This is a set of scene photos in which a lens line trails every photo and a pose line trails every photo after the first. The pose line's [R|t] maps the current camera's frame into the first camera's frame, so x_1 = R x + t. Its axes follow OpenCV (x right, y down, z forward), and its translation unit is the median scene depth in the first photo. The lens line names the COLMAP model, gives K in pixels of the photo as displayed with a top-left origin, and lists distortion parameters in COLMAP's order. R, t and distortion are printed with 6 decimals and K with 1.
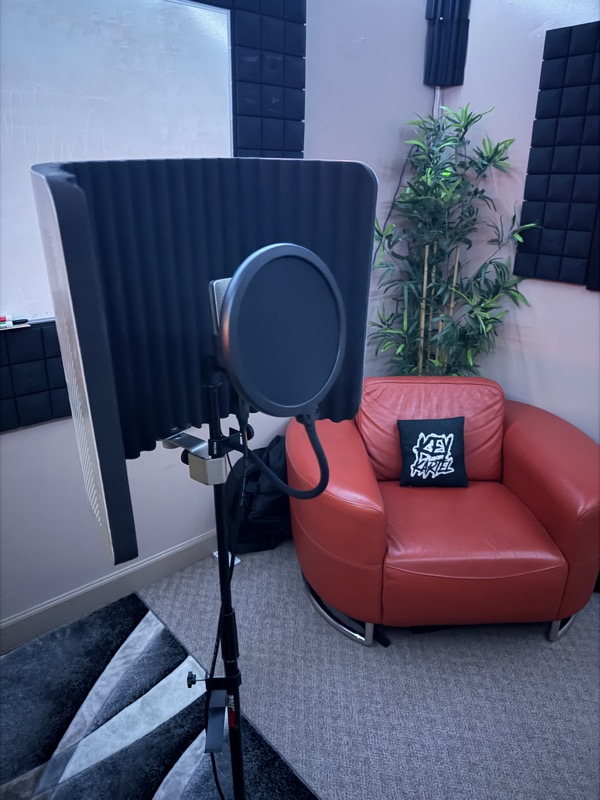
lens RADIAL K [[565.6, 0, 296.7], [0, 565.6, 400.9], [0, 0, 1]] dist [0.070882, -0.088823]
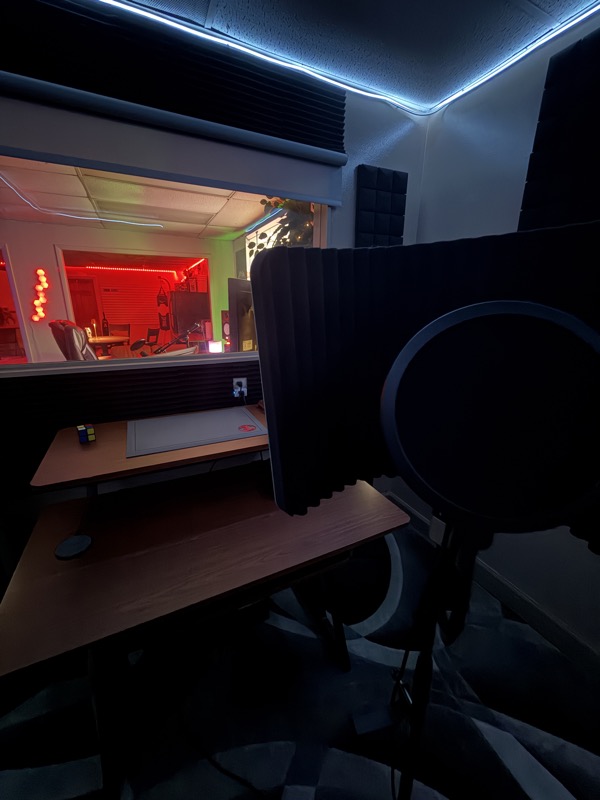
lens RADIAL K [[317.9, 0, 299.6], [0, 317.9, 398.9], [0, 0, 1]] dist [0.000430, -0.000057]
pose [[-0.249916, 0.264195, -0.931527, 0.173427], [-0.354851, 0.870131, 0.341983, -0.097506], [0.900901, 0.416020, -0.123710, 0.366006]]
